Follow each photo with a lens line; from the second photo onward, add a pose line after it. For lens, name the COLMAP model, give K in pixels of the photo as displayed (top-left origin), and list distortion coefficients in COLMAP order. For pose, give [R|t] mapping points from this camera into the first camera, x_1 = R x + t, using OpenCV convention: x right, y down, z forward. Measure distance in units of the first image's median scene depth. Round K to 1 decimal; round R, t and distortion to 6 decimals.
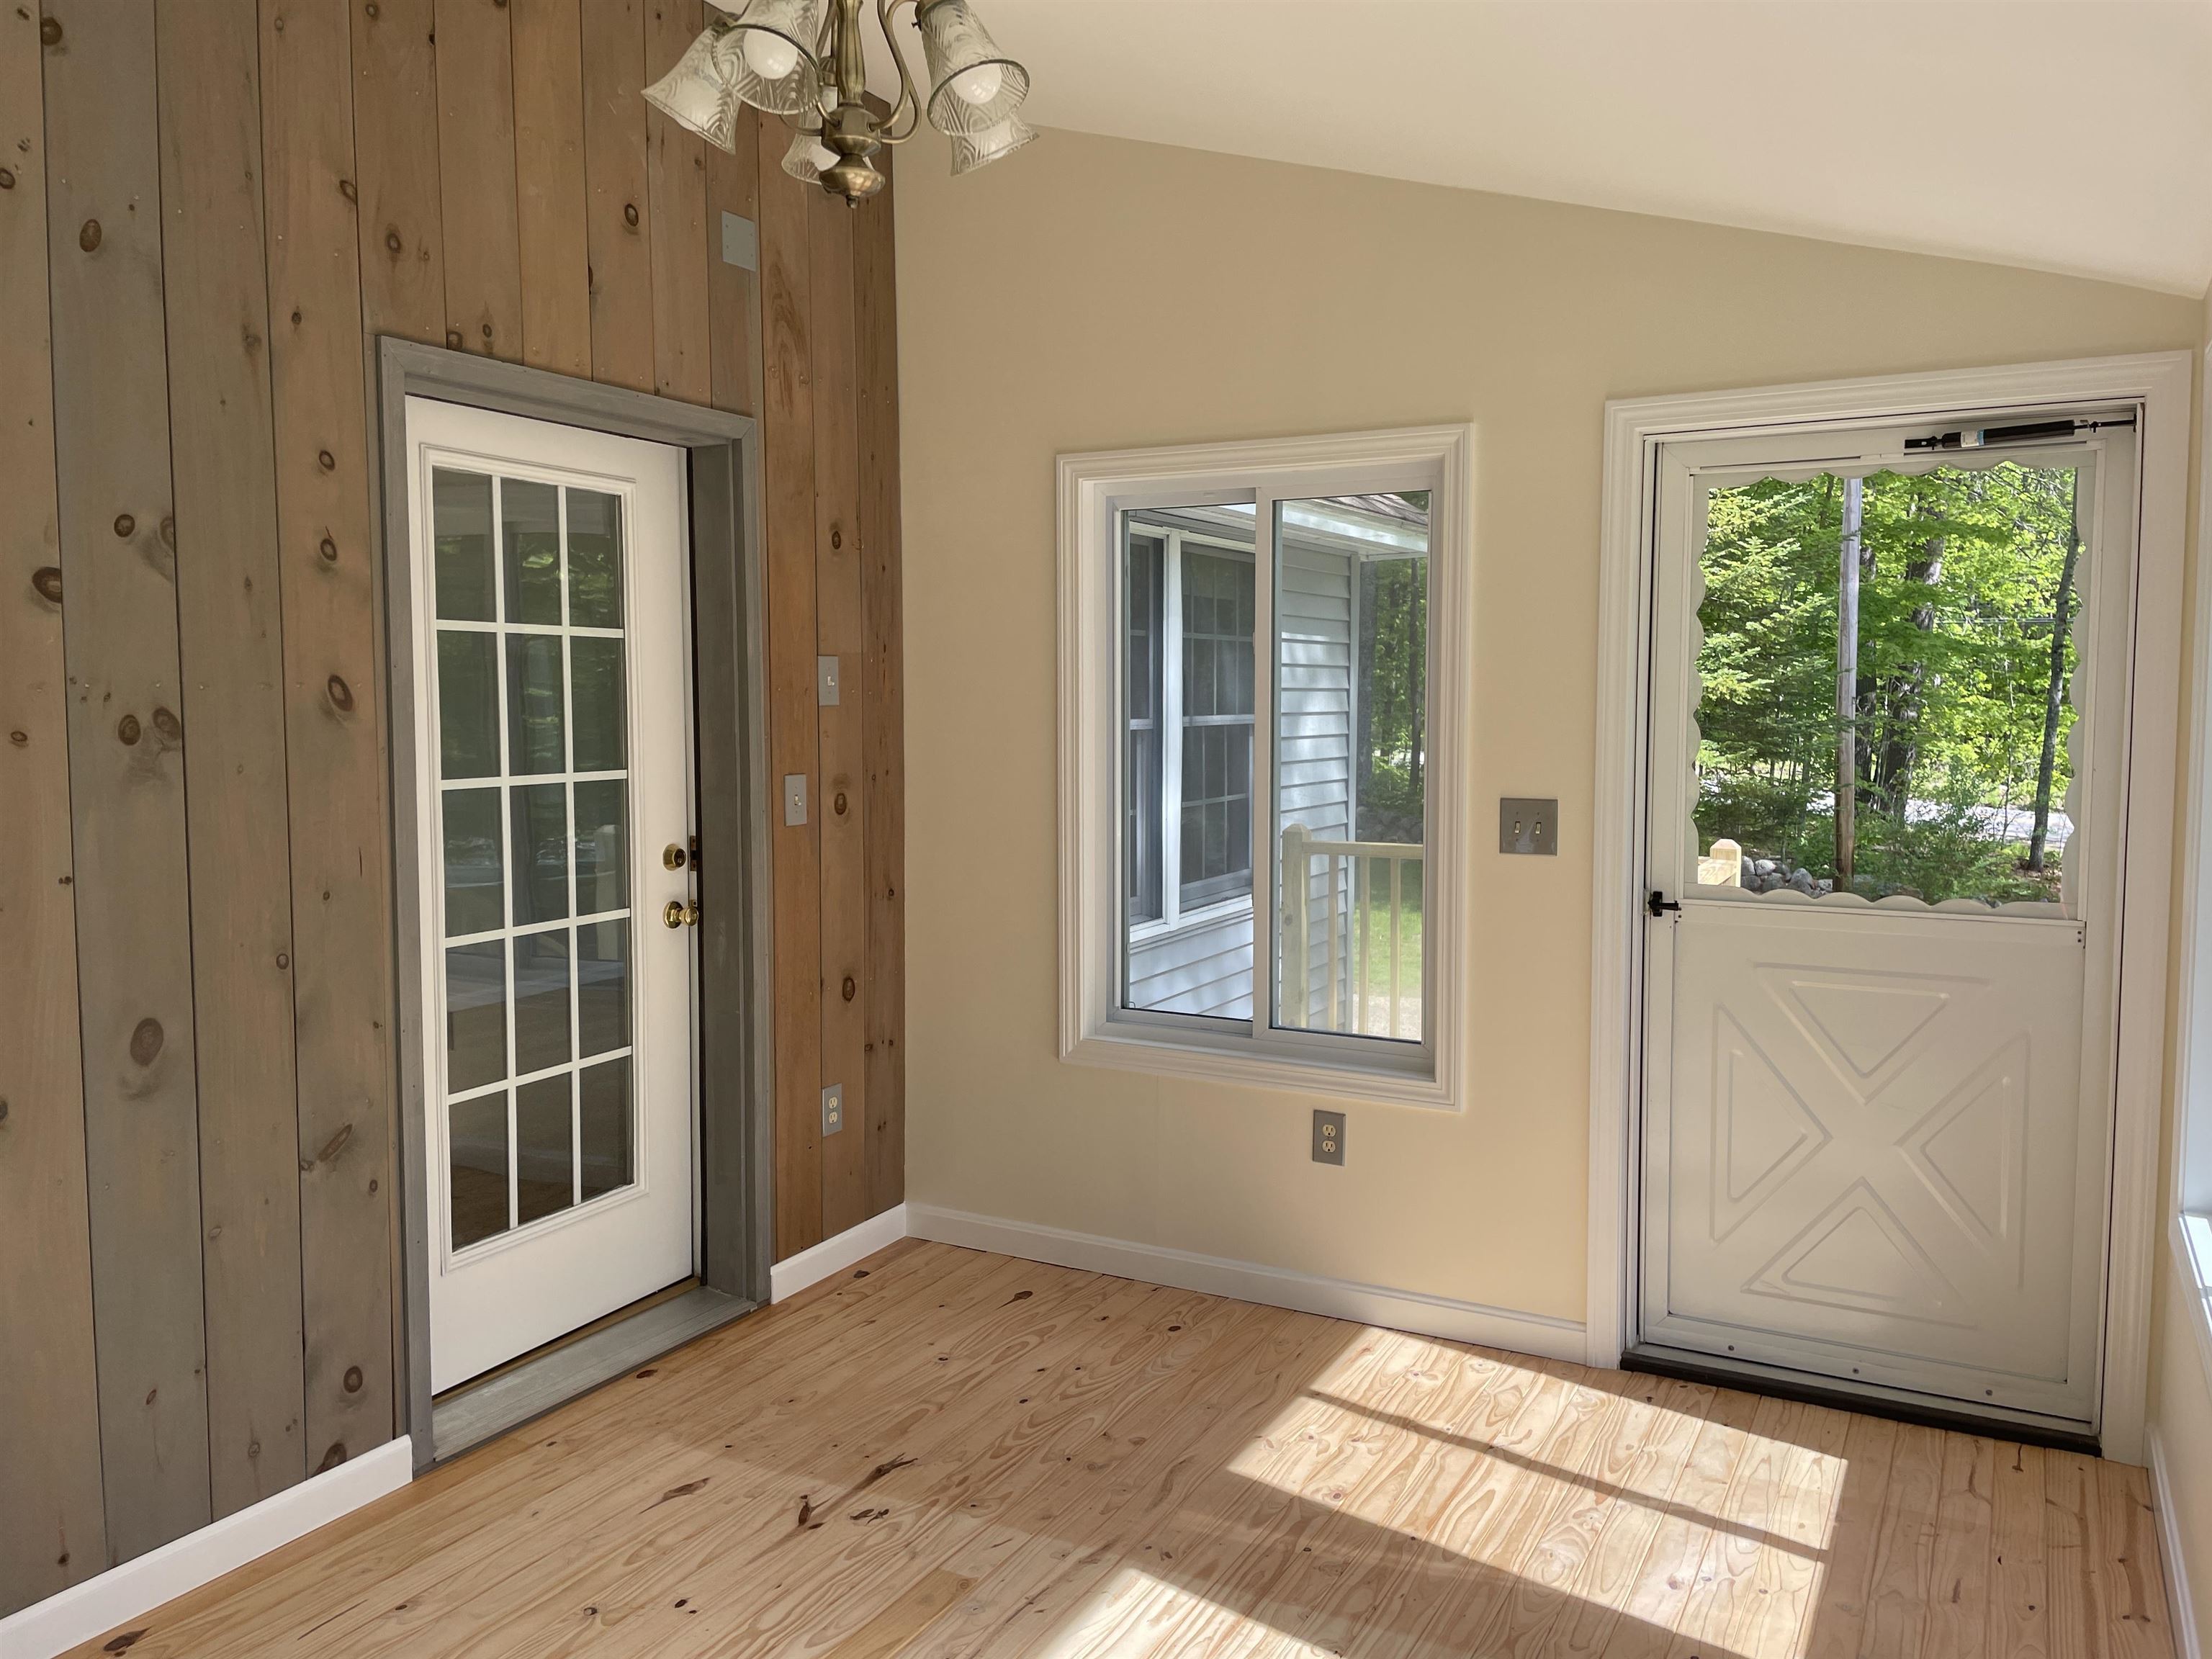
lens RADIAL K [[1731.4, 0, 1104.6], [0, 1731.4, 821.7], [0, 0, 1]] dist [0.119673, -0.170607]
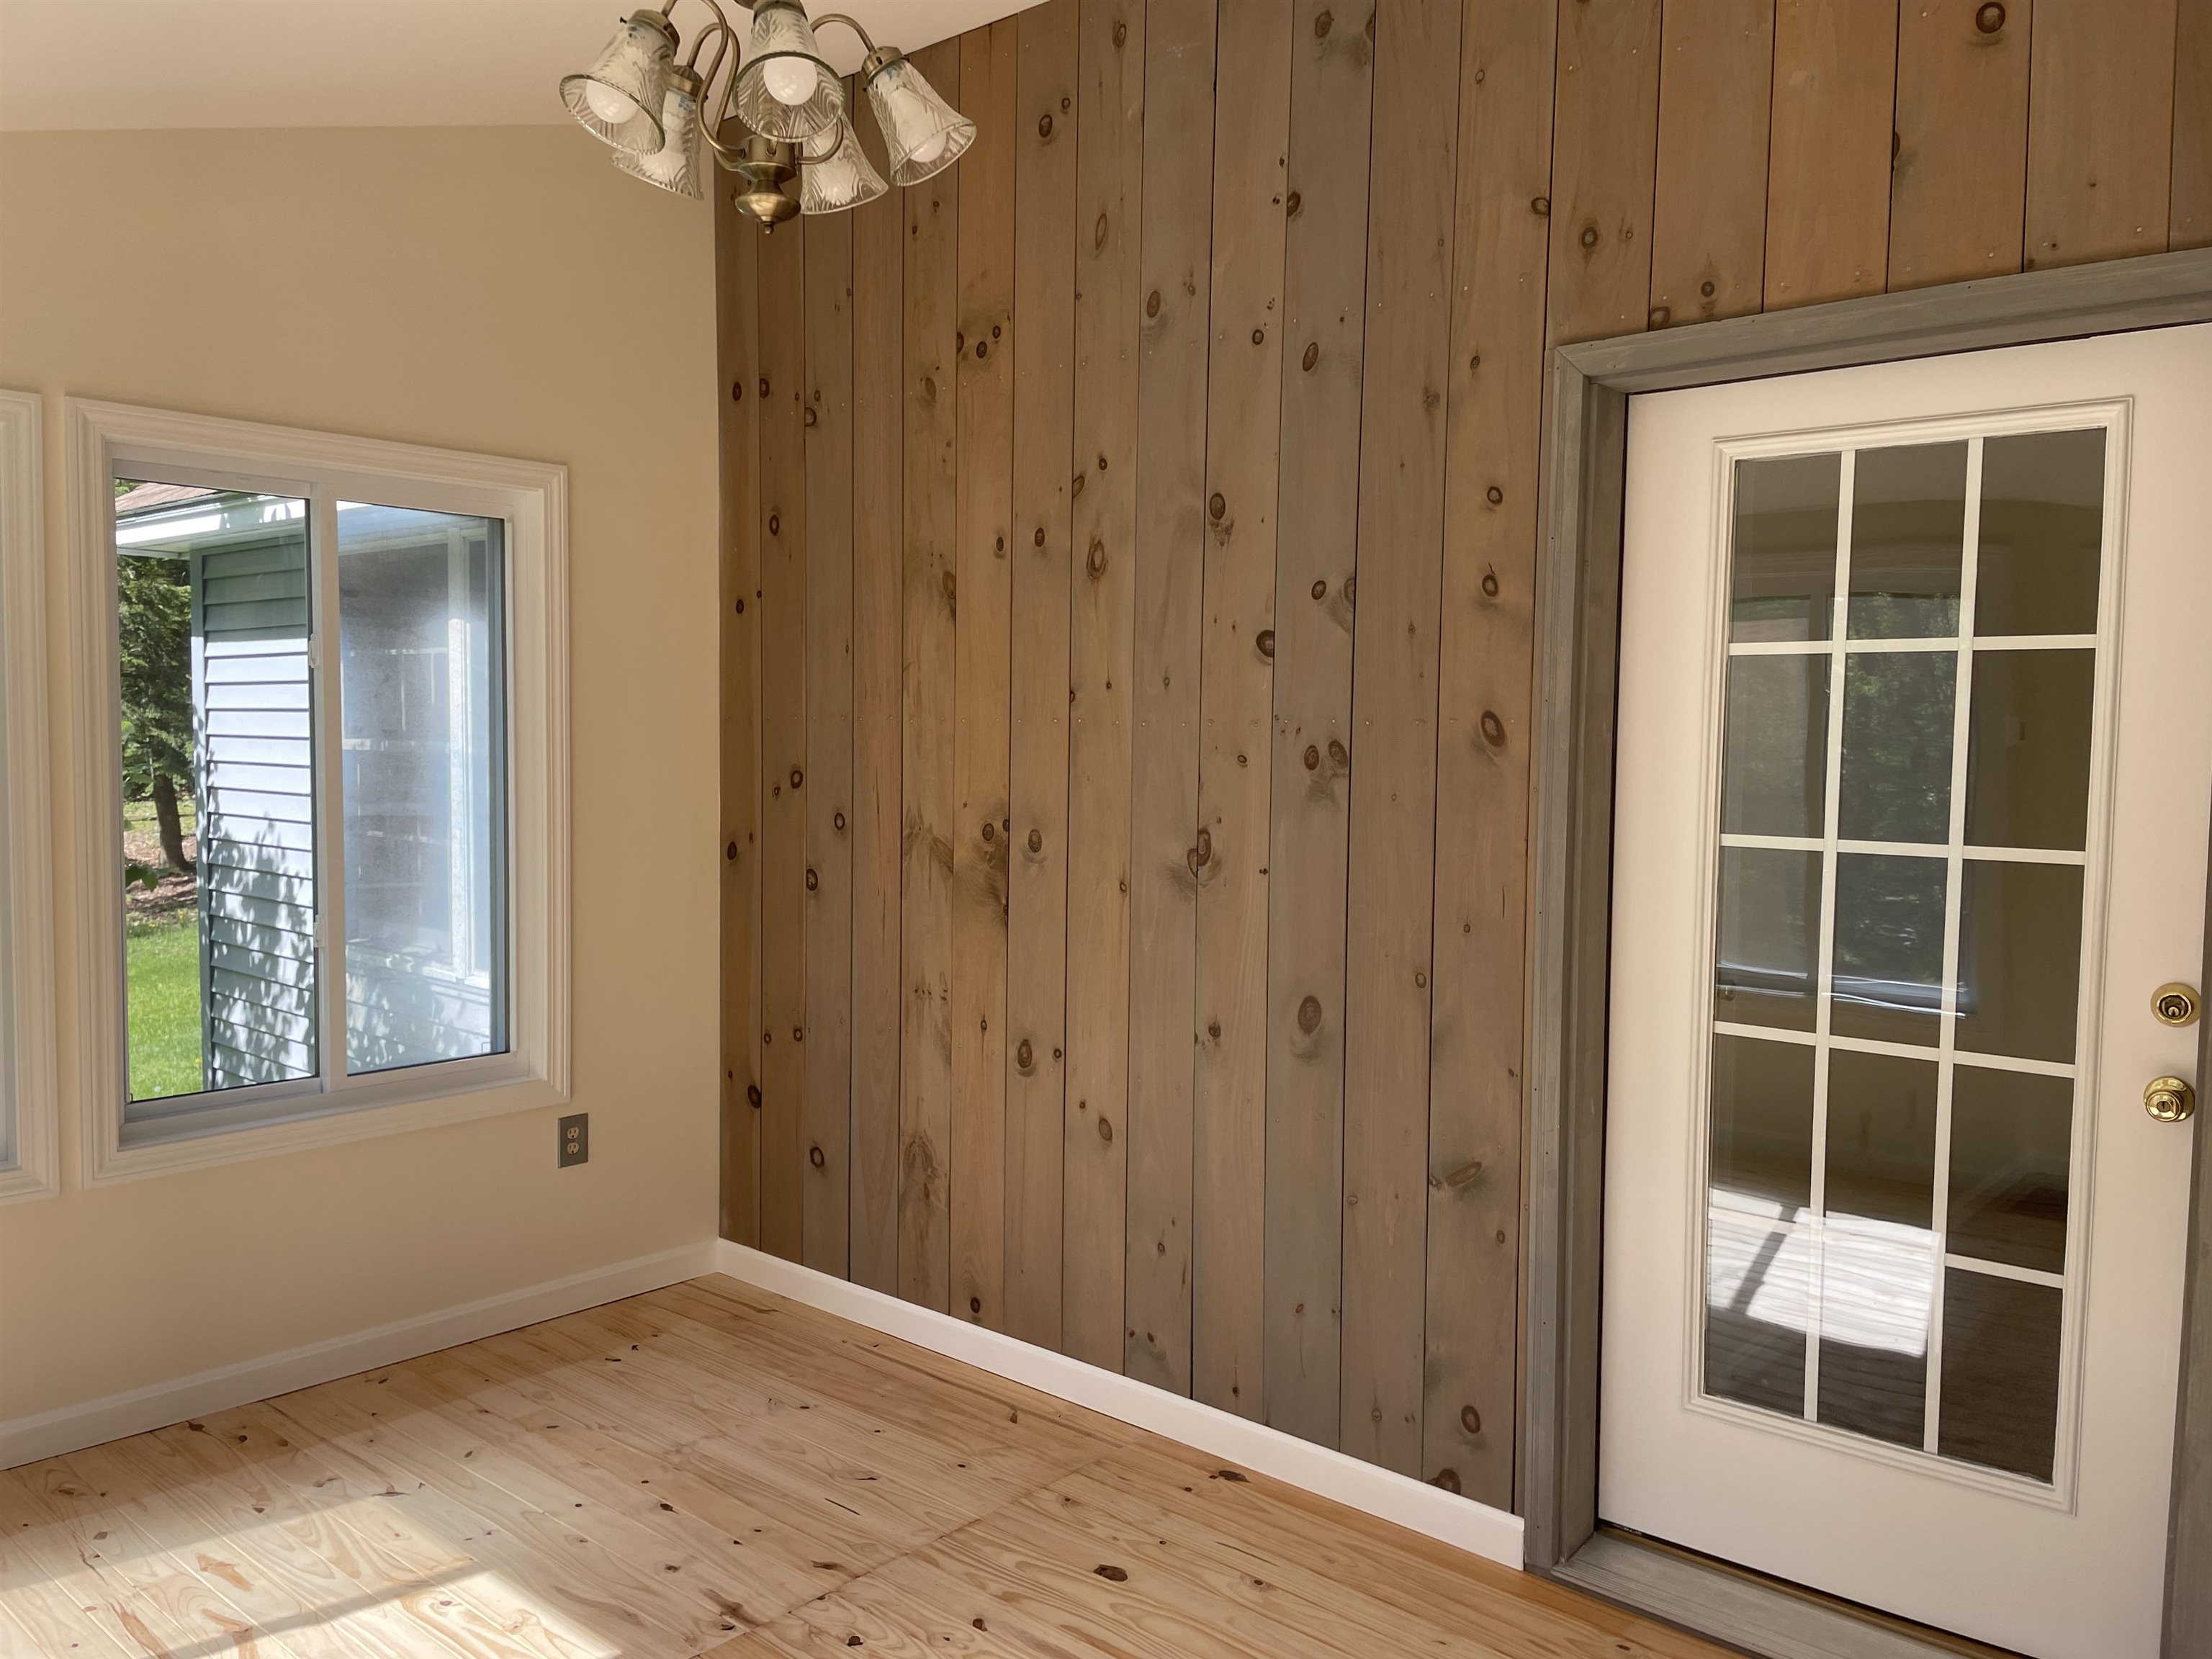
lens RADIAL K [[1649.9, 0, 1091.0], [0, 1649.9, 835.4], [0, 0, 1]] dist [0.108242, -0.144683]
pose [[-0.245458, 0.059167, -0.967600, 0.549115], [-0.084054, 0.993078, 0.082047, -0.073447], [0.965756, 0.101470, -0.238785, 1.043723]]
